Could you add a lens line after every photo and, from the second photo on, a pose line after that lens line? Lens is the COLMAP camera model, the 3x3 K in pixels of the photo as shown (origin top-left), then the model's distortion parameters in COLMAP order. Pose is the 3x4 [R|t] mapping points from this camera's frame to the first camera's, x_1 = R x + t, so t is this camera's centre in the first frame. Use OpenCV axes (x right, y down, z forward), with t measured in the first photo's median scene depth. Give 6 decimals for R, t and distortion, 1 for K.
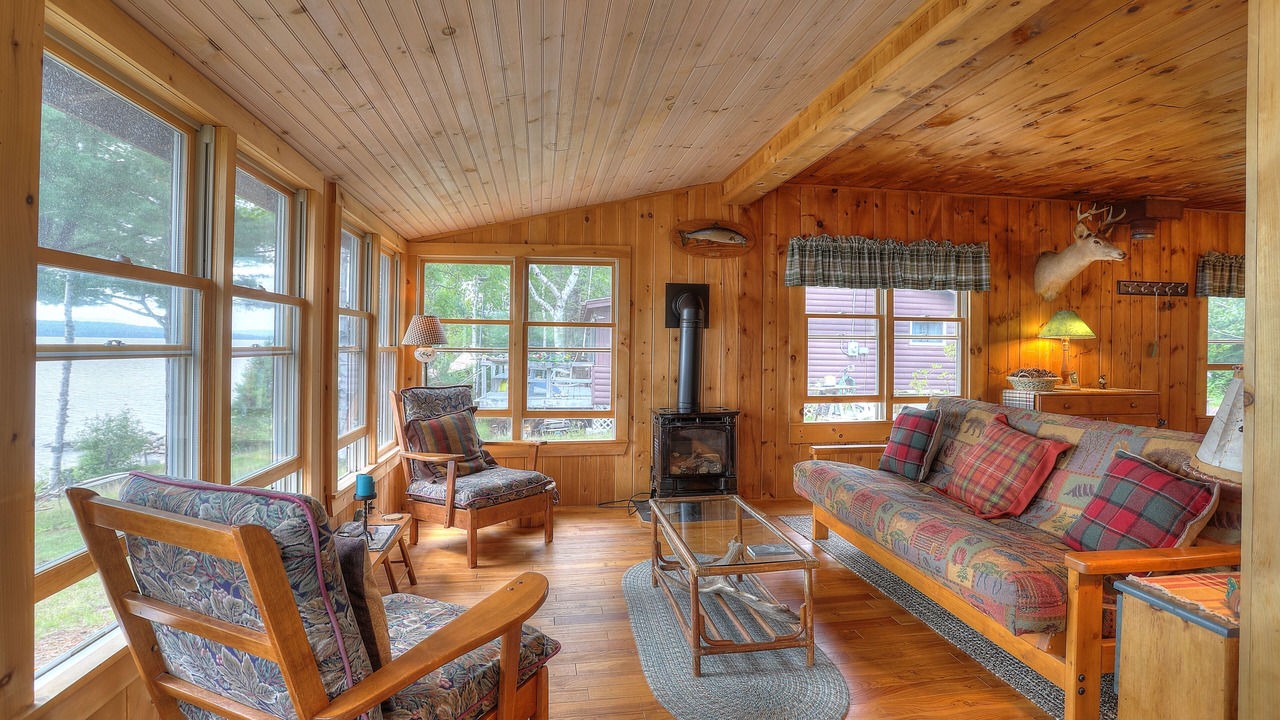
lens RADIAL K [[643.3, 0, 624.3], [0, 643.3, 343.3], [0, 0, 1]] dist [-0.062892, 0.025361]
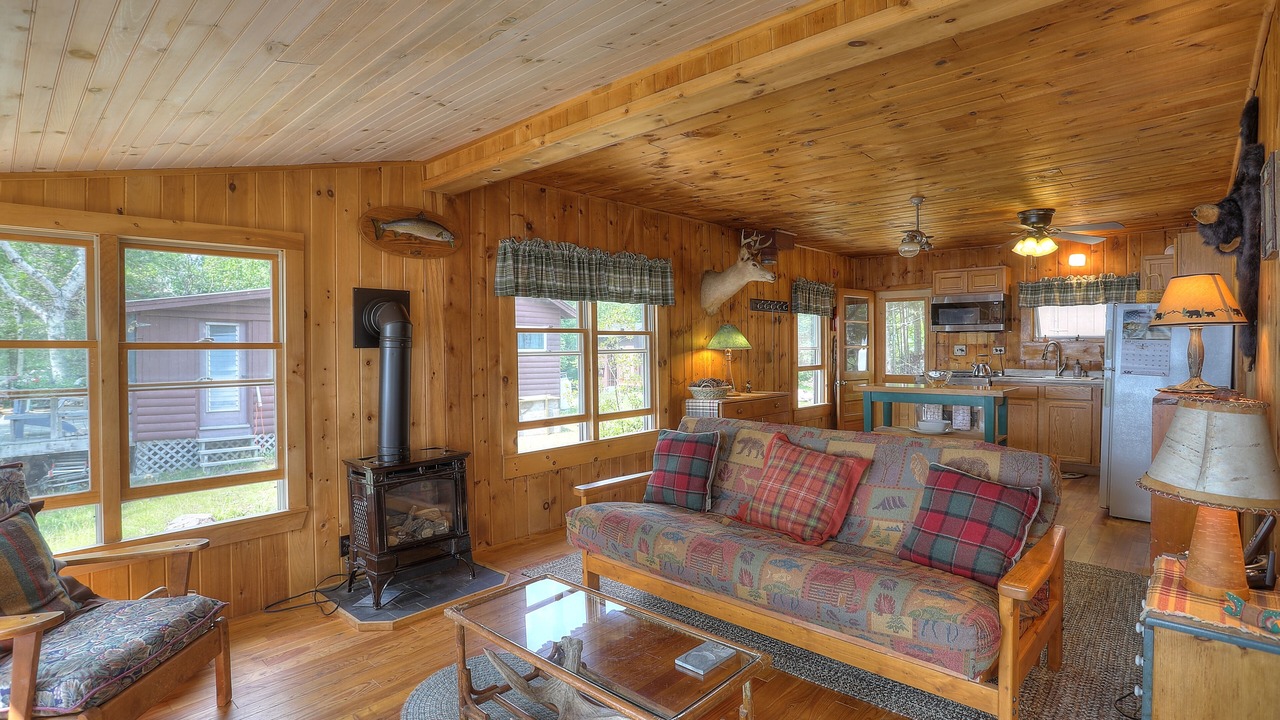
lens RADIAL K [[643.3, 0, 642.4], [0, 643.3, 351.1], [0, 0, 1]] dist [-0.062892, 0.025361]
pose [[0.771010, -0.022527, 0.636425, -0.146064], [0.018387, 0.999745, 0.013111, -0.024041], [-0.636558, 0.001593, 0.771227, 0.227202]]
